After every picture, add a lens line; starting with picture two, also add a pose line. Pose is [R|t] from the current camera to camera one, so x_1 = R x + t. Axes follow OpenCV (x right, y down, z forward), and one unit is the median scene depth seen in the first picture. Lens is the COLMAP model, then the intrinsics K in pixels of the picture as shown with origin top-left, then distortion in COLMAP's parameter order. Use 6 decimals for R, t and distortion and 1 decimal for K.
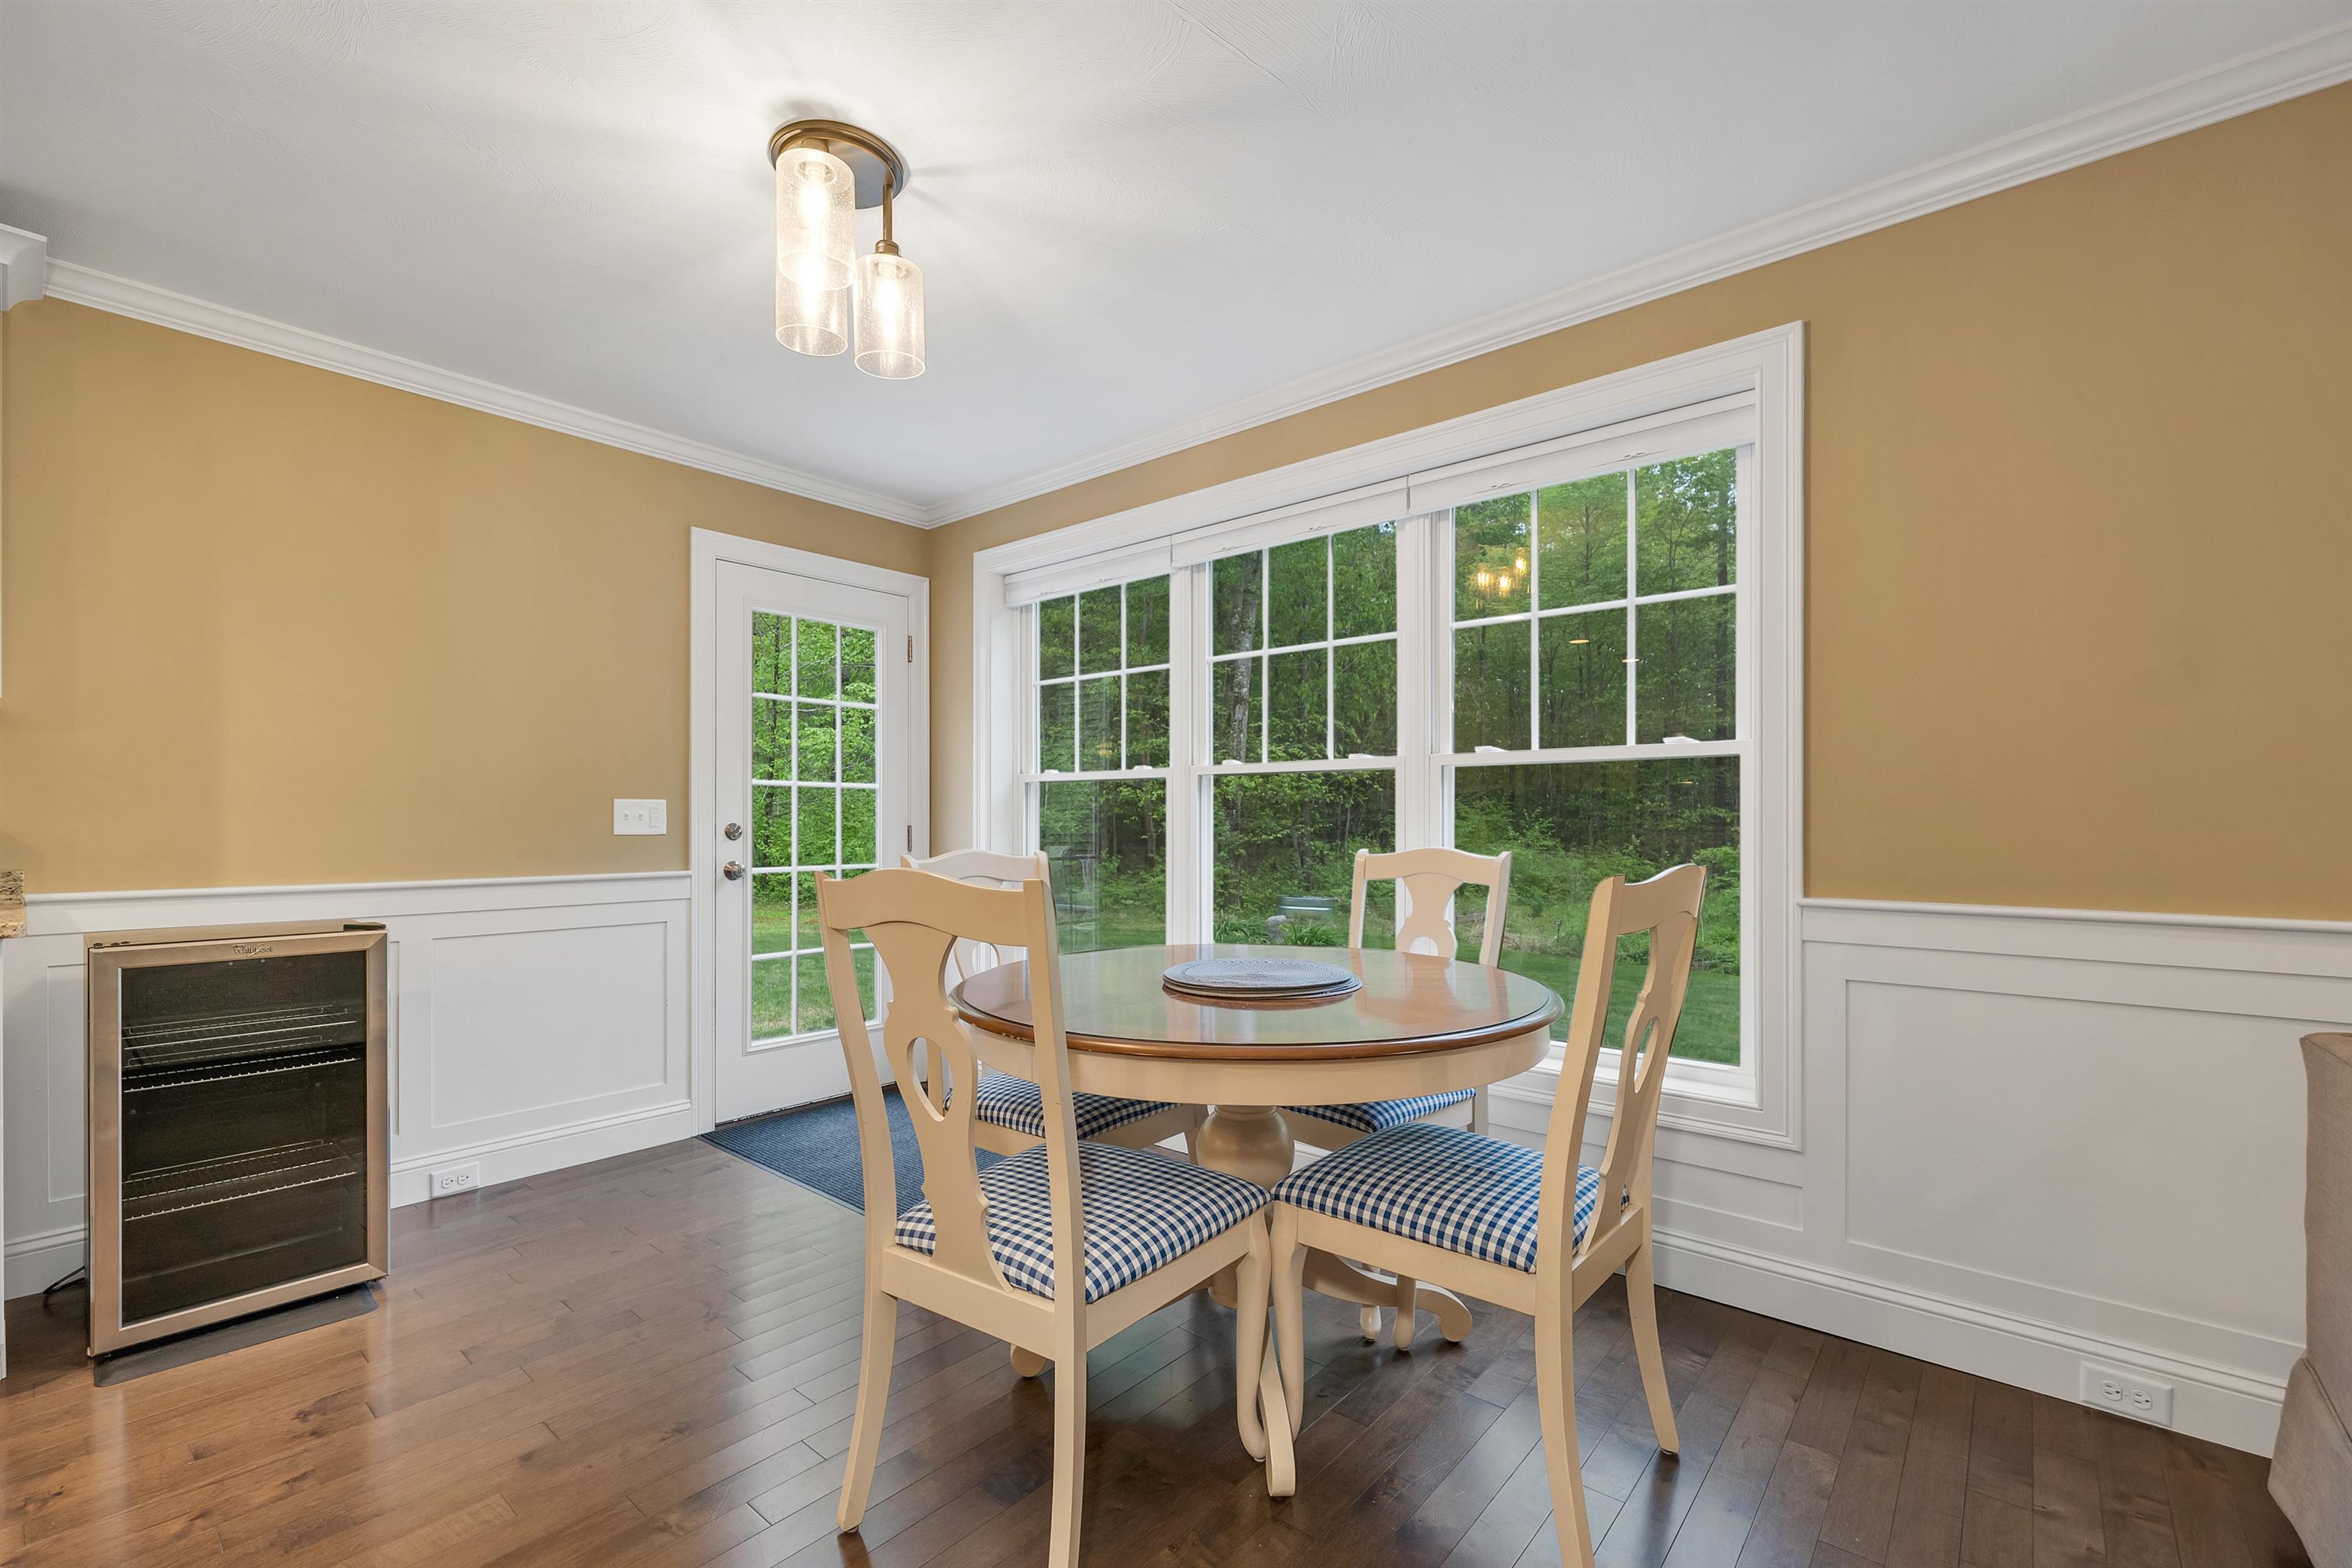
lens RADIAL K [[995.1, 0, 1178.3], [0, 995.1, 819.5], [0, 0, 1]] dist [0.002684, 0.000021]
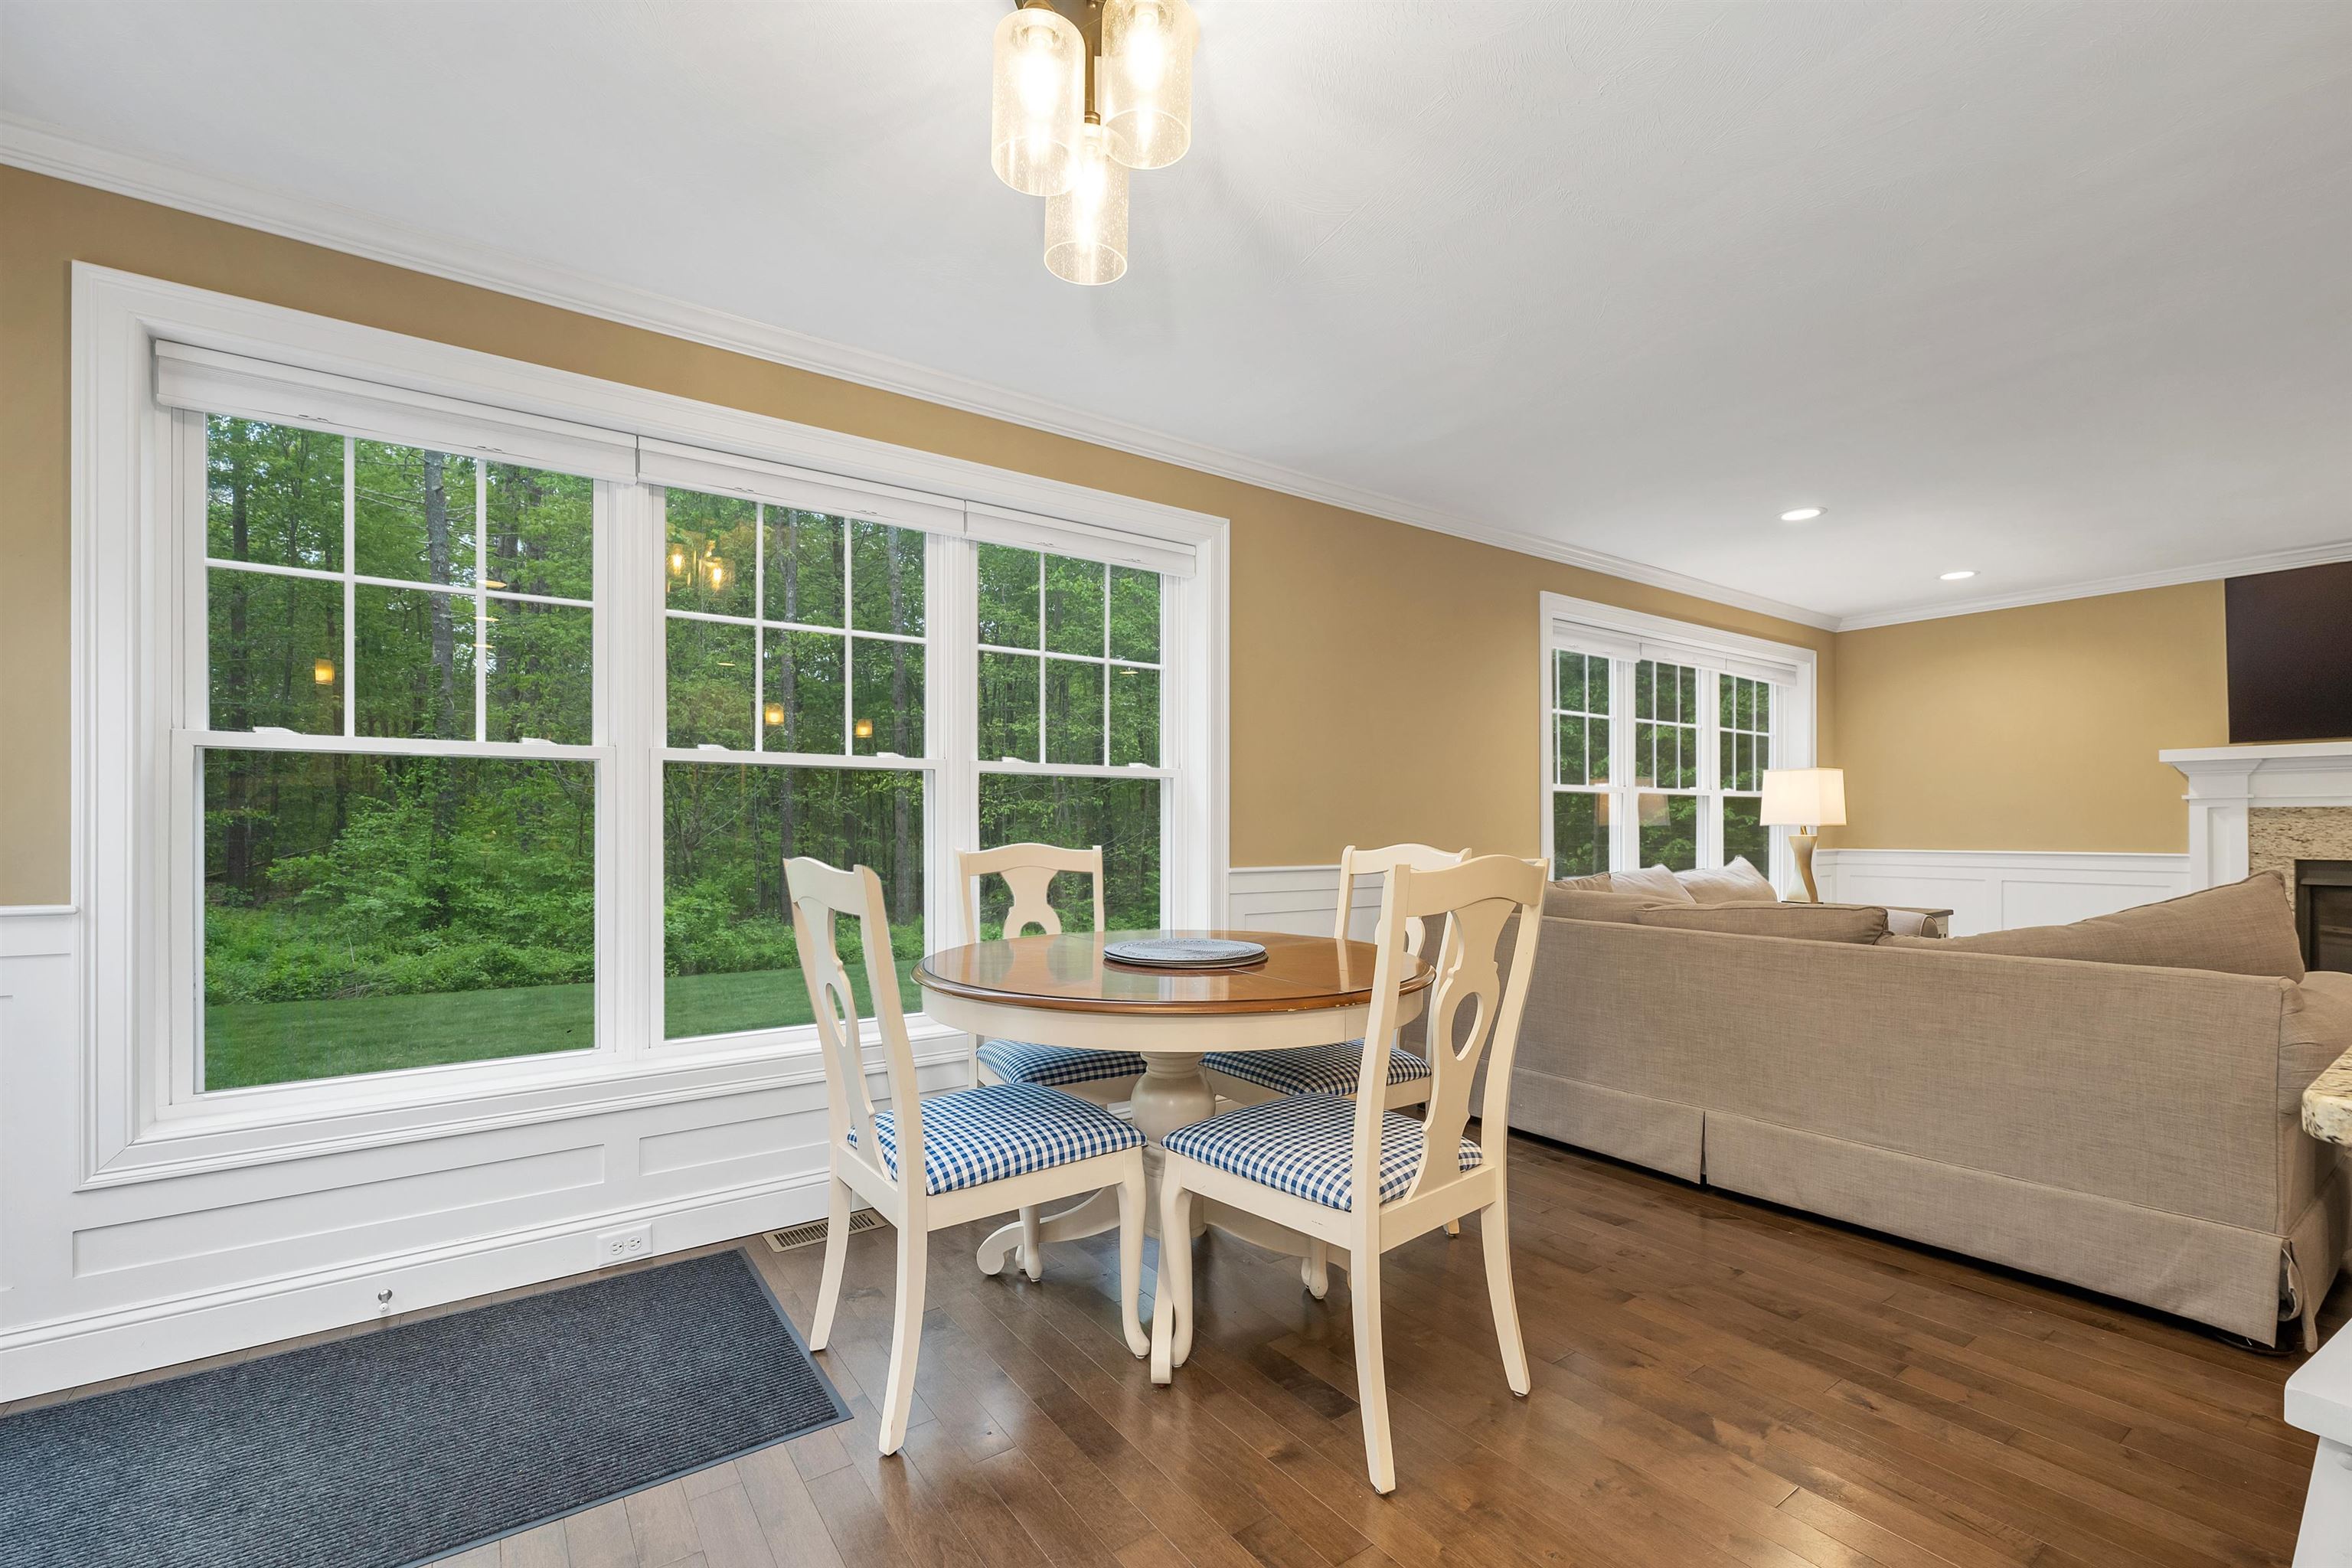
lens RADIAL K [[995.1, 0, 1164.7], [0, 995.1, 821.0], [0, 0, 1]] dist [0.002684, 0.000021]
pose [[0.252743, 0.005678, 0.967517, -0.749042], [-0.000417, 0.999983, -0.005760, 0.007935], [-0.967533, 0.001053, 0.252741, 0.514749]]
